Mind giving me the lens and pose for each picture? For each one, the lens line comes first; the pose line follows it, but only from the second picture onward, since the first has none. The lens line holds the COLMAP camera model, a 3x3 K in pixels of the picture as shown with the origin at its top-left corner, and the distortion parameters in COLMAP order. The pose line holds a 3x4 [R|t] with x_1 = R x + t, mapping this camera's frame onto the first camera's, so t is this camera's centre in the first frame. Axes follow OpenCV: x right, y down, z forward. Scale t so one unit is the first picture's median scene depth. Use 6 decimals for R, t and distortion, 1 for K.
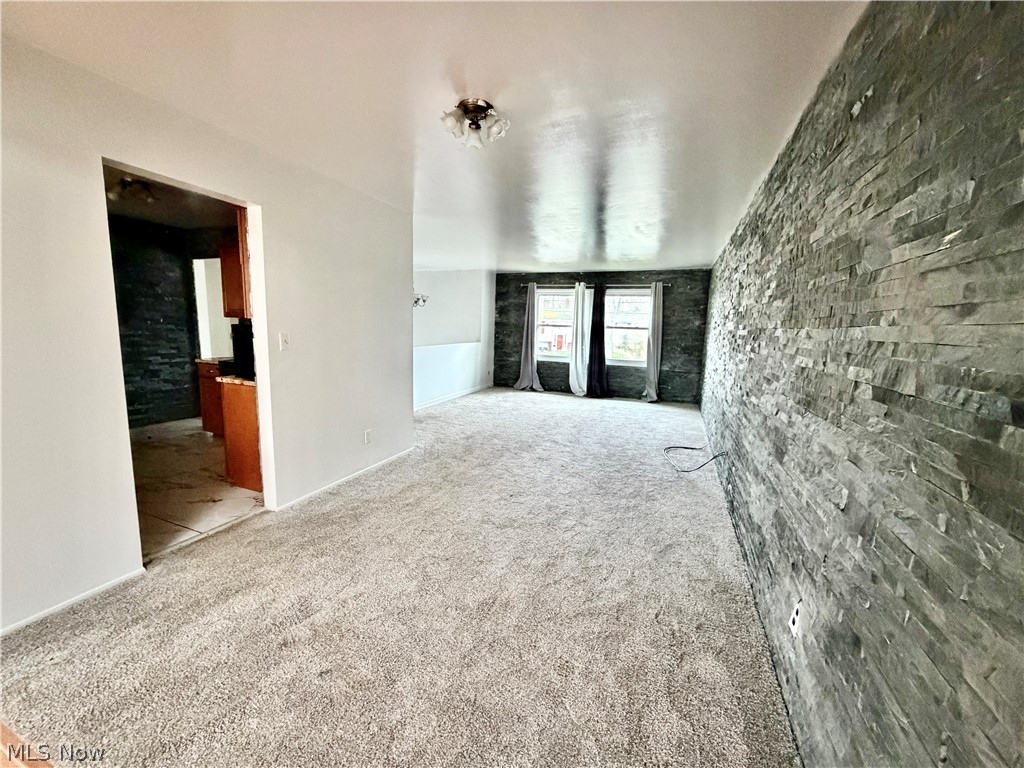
lens RADIAL K [[405.1, 0, 512.0], [0, 405.1, 384.0], [0, 0, 1]] dist [0.001615, 0.000152]
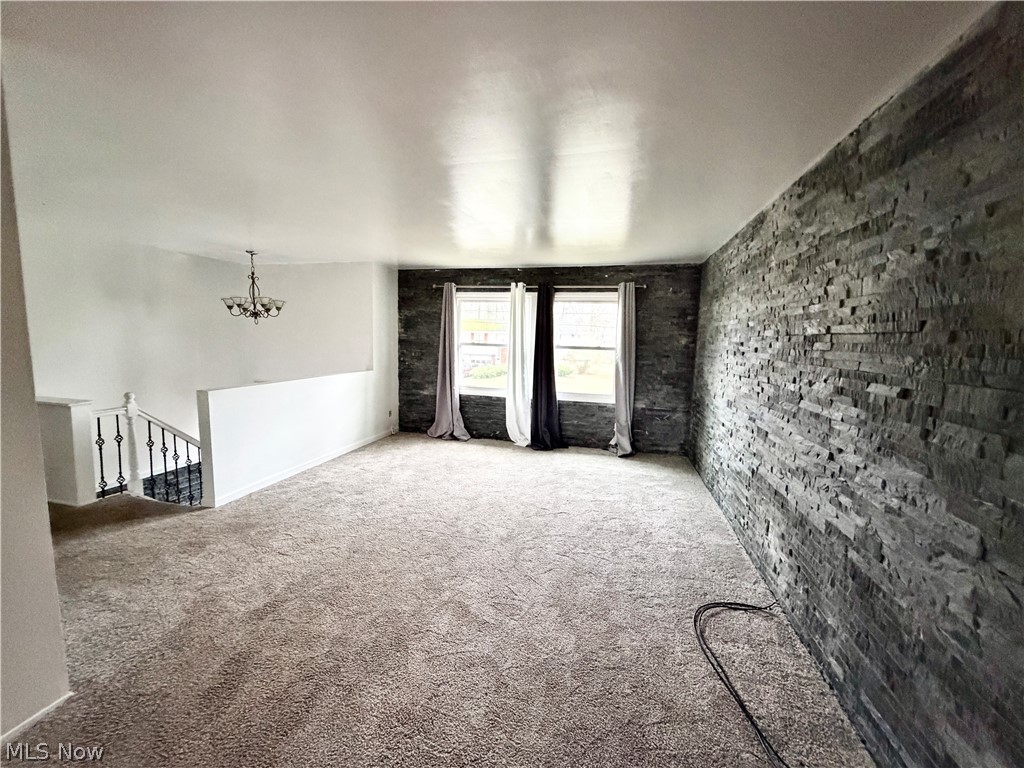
lens RADIAL K [[405.1, 0, 512.0], [0, 405.1, 384.0], [0, 0, 1]] dist [0.001615, 0.000152]
pose [[0.991226, -0.020112, 0.130639, 0.066590], [0.023800, 0.999359, -0.026734, -0.060955], [-0.130018, 0.029609, 0.991069, 0.328009]]
